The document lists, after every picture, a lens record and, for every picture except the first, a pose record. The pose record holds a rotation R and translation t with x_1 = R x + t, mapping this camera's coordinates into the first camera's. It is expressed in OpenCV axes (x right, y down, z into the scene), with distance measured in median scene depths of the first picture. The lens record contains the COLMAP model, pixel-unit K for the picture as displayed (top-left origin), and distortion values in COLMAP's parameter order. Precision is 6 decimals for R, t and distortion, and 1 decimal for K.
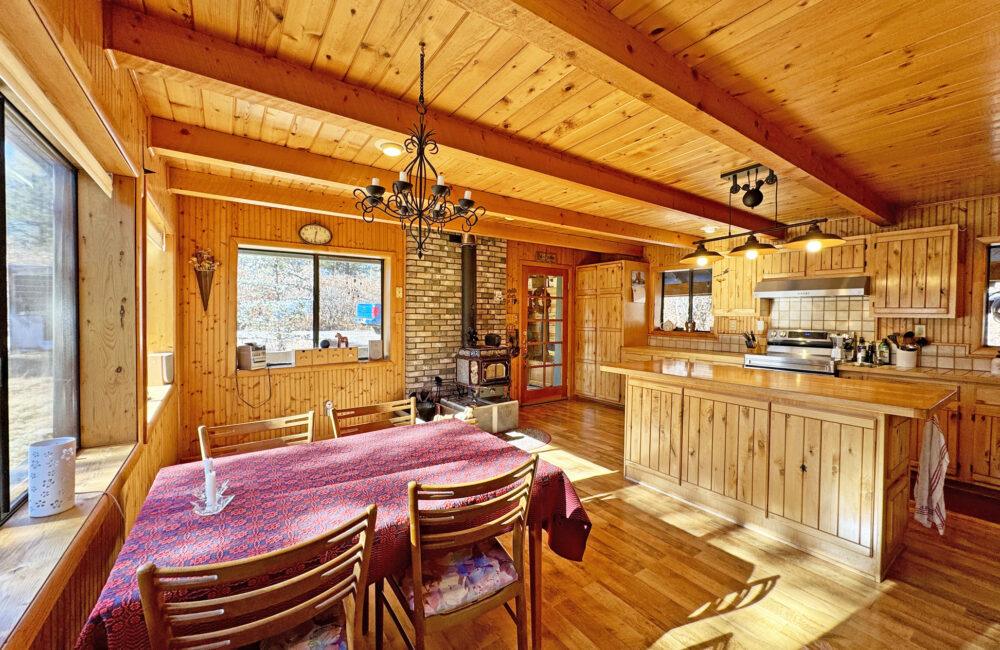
lens RADIAL K [[399.7, 0, 499.2], [0, 399.7, 322.6], [0, 0, 1]] dist [-0.003068, 0.000340]
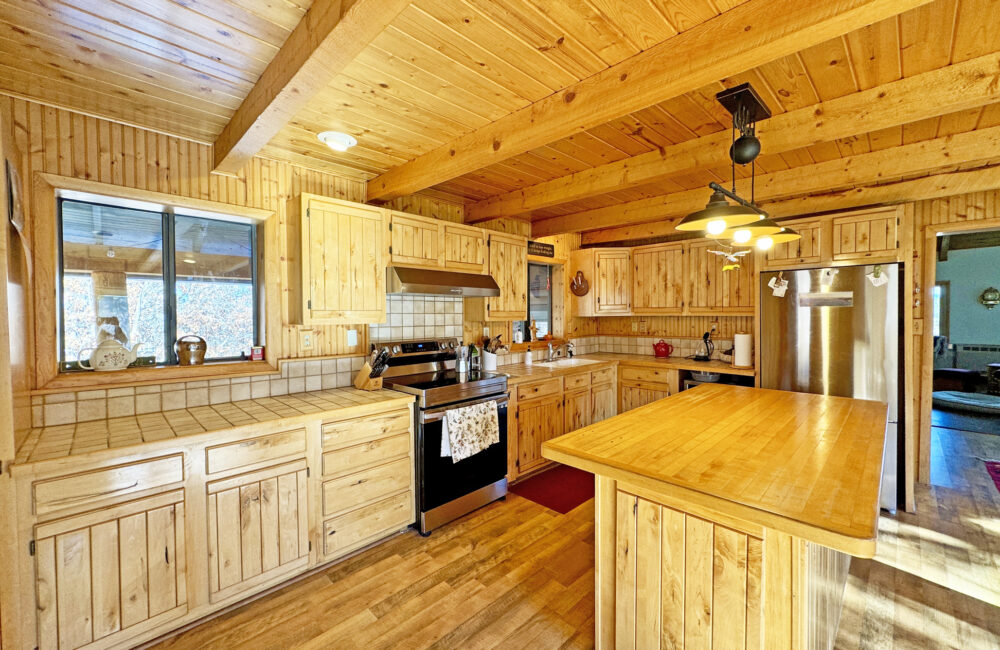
lens RADIAL K [[399.7, 0, 500.4], [0, 399.7, 324.5], [0, 0, 1]] dist [-0.003068, 0.000340]
pose [[-0.163341, -0.030450, 0.986100, 0.028840], [0.025238, 0.999068, 0.035031, -0.027582], [-0.986247, 0.030609, -0.162421, 0.858071]]
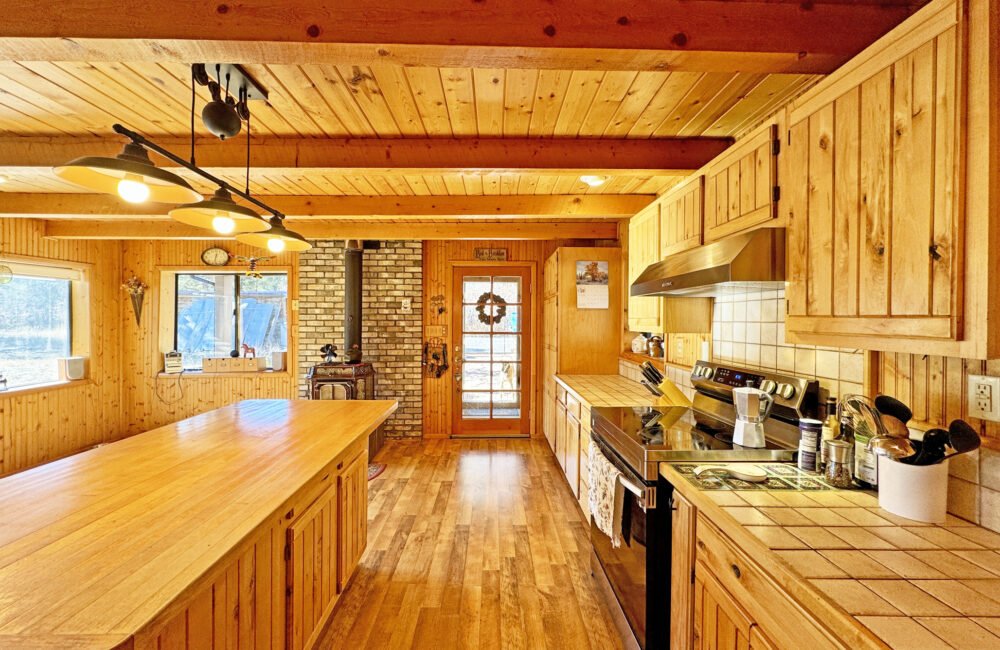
lens RADIAL K [[399.7, 0, 502.8], [0, 399.7, 322.2], [0, 0, 1]] dist [-0.003068, 0.000340]
pose [[0.828548, -0.003514, -0.559908, 0.713717], [-0.006513, 0.999852, -0.015913, -0.018765], [0.559881, 0.016831, 0.828402, 0.438287]]
